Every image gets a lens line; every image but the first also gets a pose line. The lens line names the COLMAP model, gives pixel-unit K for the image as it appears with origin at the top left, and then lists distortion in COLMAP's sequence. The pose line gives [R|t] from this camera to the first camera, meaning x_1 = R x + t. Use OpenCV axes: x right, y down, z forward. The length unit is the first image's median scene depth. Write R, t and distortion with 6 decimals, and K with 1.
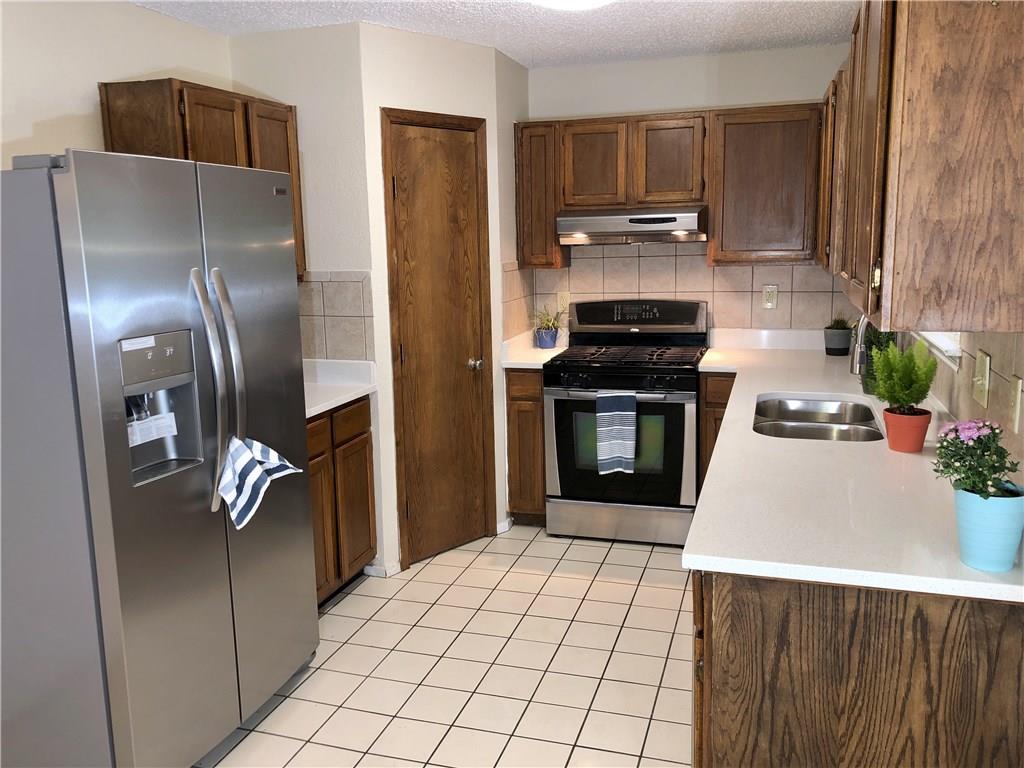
lens RADIAL K [[836.1, 0, 510.2], [0, 836.1, 369.2], [0, 0, 1]] dist [0.097258, -0.128069]
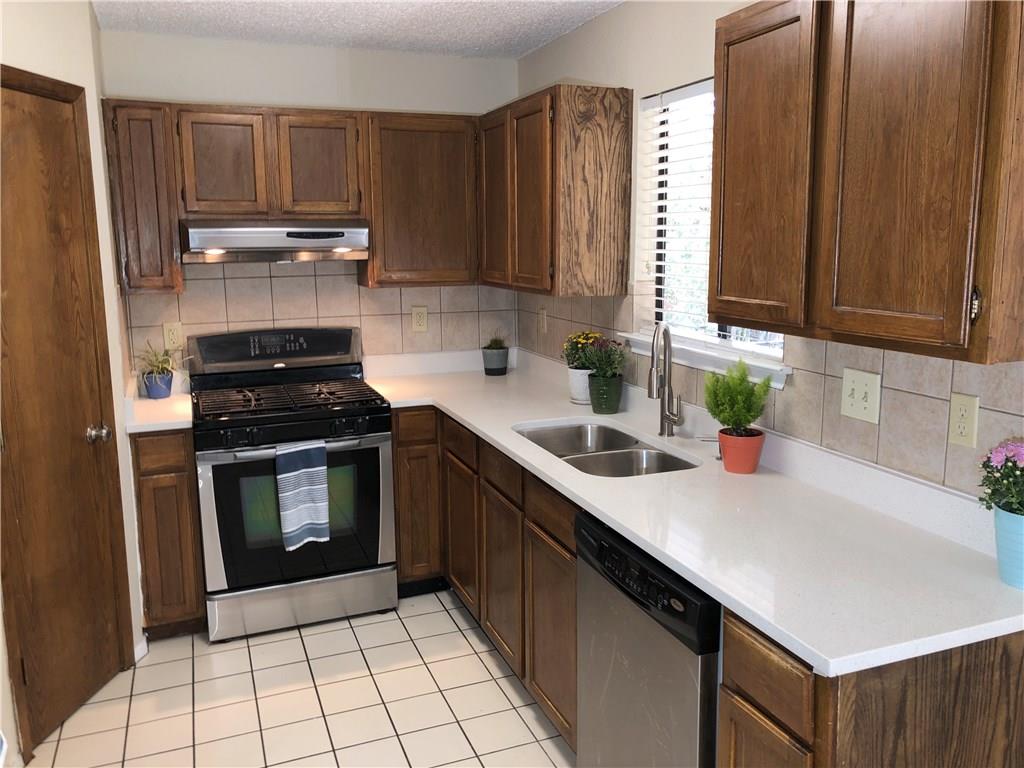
lens RADIAL K [[835.7, 0, 523.3], [0, 835.7, 364.2], [0, 0, 1]] dist [0.062207, -0.083401]
pose [[0.775103, -0.081488, 0.626558, -0.203567], [0.094190, 0.995470, 0.012947, -0.039844], [-0.624775, 0.048980, 0.779267, 0.224338]]
